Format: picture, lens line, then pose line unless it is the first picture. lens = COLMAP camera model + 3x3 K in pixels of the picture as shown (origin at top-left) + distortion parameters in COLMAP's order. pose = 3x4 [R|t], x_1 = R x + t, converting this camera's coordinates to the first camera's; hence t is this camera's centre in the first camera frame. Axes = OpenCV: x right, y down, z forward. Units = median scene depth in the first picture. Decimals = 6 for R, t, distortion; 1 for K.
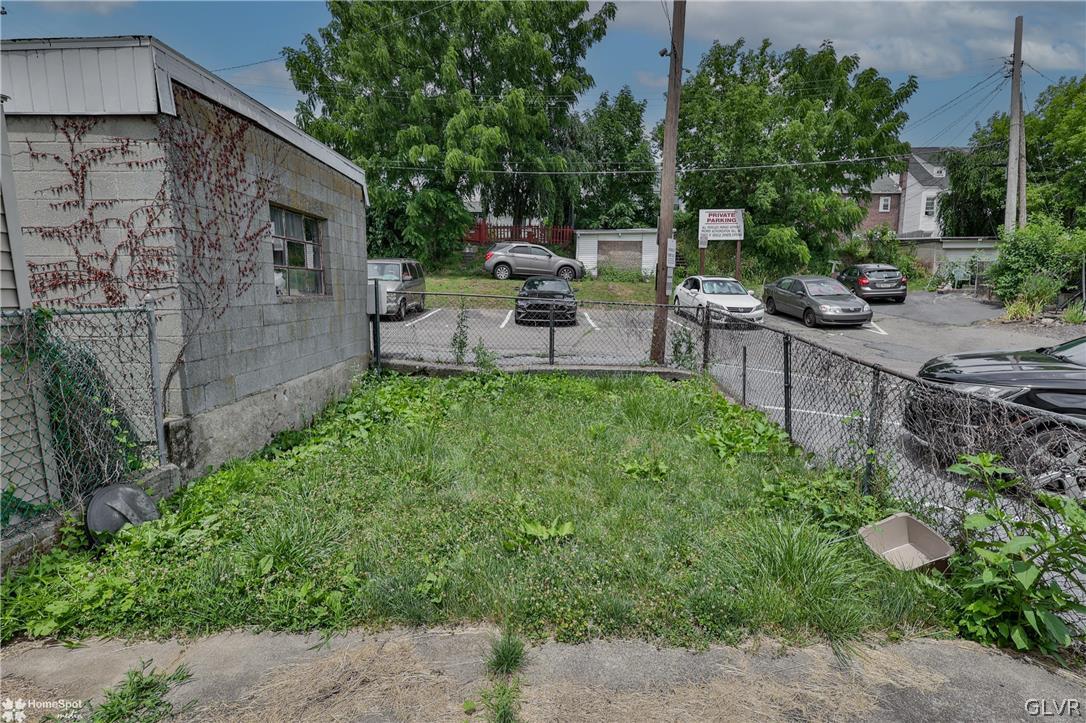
lens RADIAL K [[528.4, 0, 540.8], [0, 528.4, 362.3], [0, 0, 1]] dist [-0.000048, 0.002348]
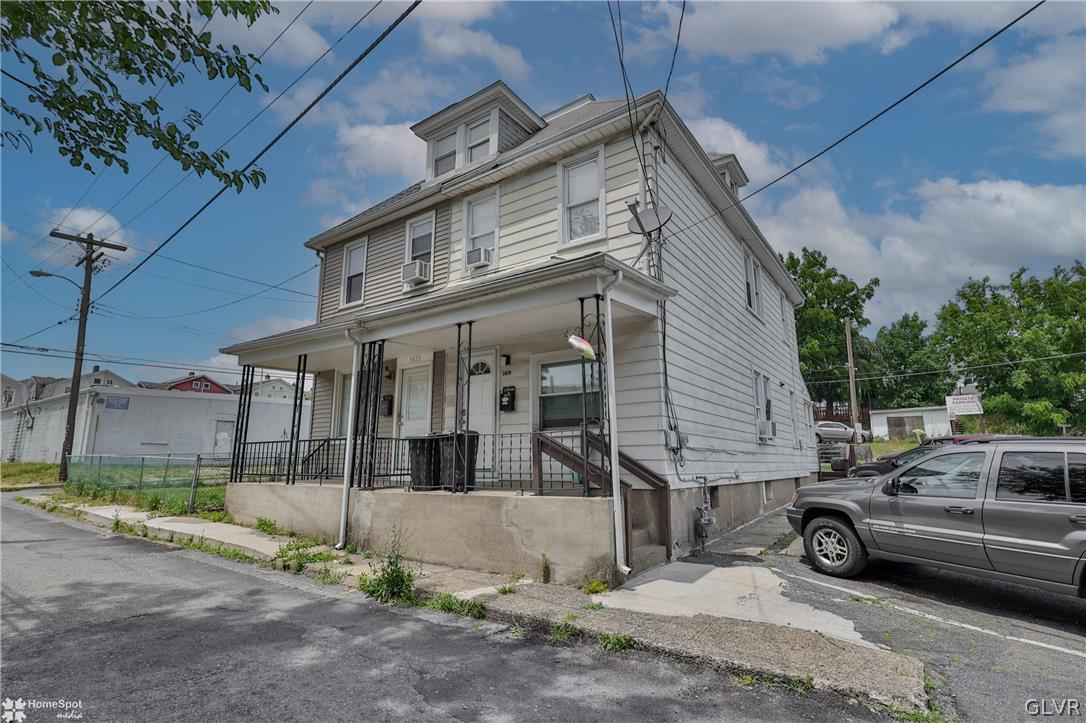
lens RADIAL K [[528.4, 0, 550.0], [0, 528.4, 360.5], [0, 0, 1]] dist [-0.000048, 0.002348]
pose [[0.823984, -0.110416, -0.555750, 1.232858], [-0.076490, 0.950174, -0.302188, 1.033219], [0.561426, 0.291508, 0.774483, -5.345489]]
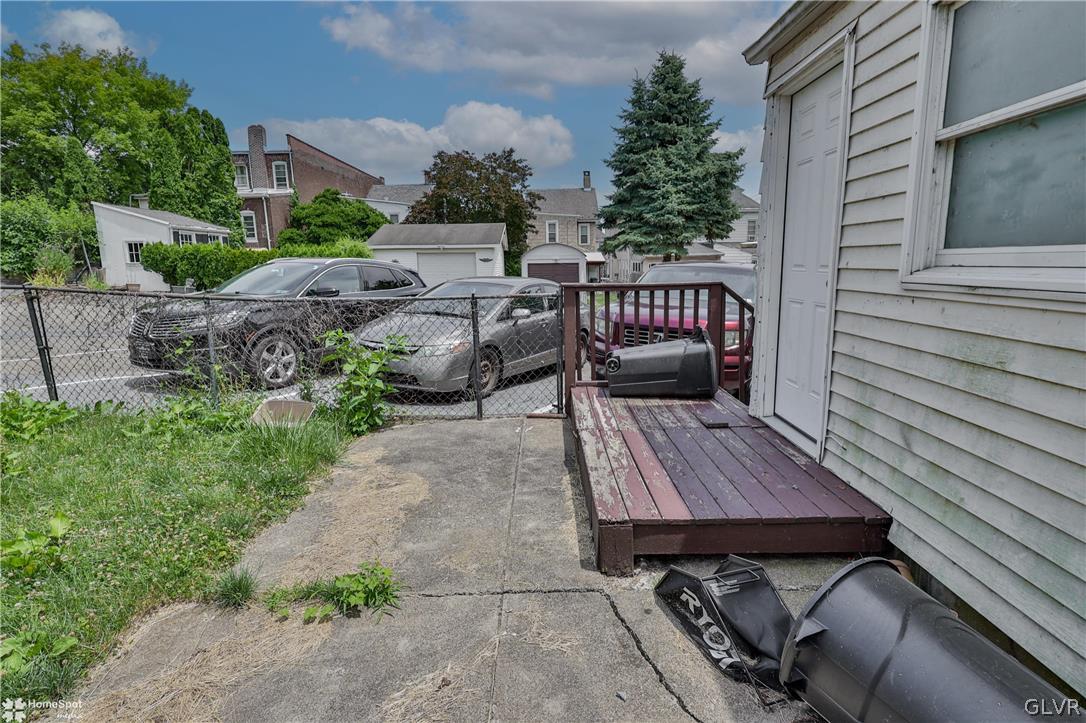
lens RADIAL K [[528.4, 0, 540.2], [0, 528.4, 358.8], [0, 0, 1]] dist [-0.000048, 0.002348]
pose [[0.012866, -0.177578, 0.984023, -0.435499], [0.154546, 0.972632, 0.173502, 0.047341], [-0.987902, 0.149844, 0.039957, 0.189317]]
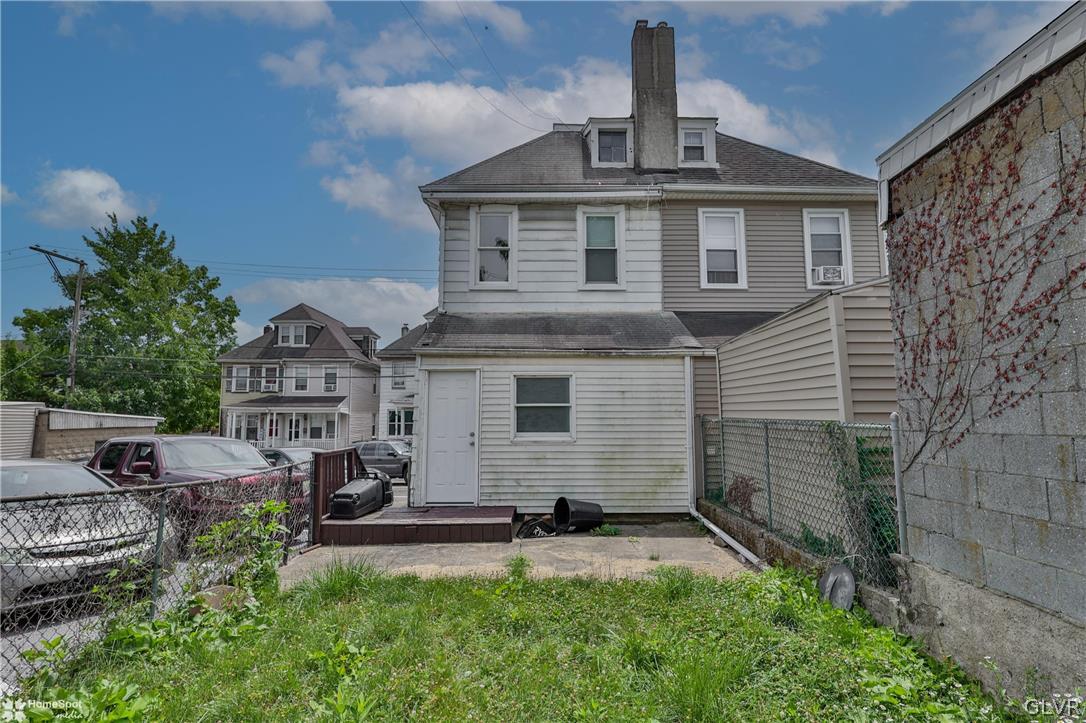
lens RADIAL K [[528.4, 0, 543.3], [0, 528.4, 361.0], [0, 0, 1]] dist [-0.000048, 0.002348]
pose [[-0.999950, 0.003224, -0.009440, -0.065355], [0.002889, 0.999374, 0.035260, -0.210744], [0.009548, 0.035231, -0.999334, 1.596834]]
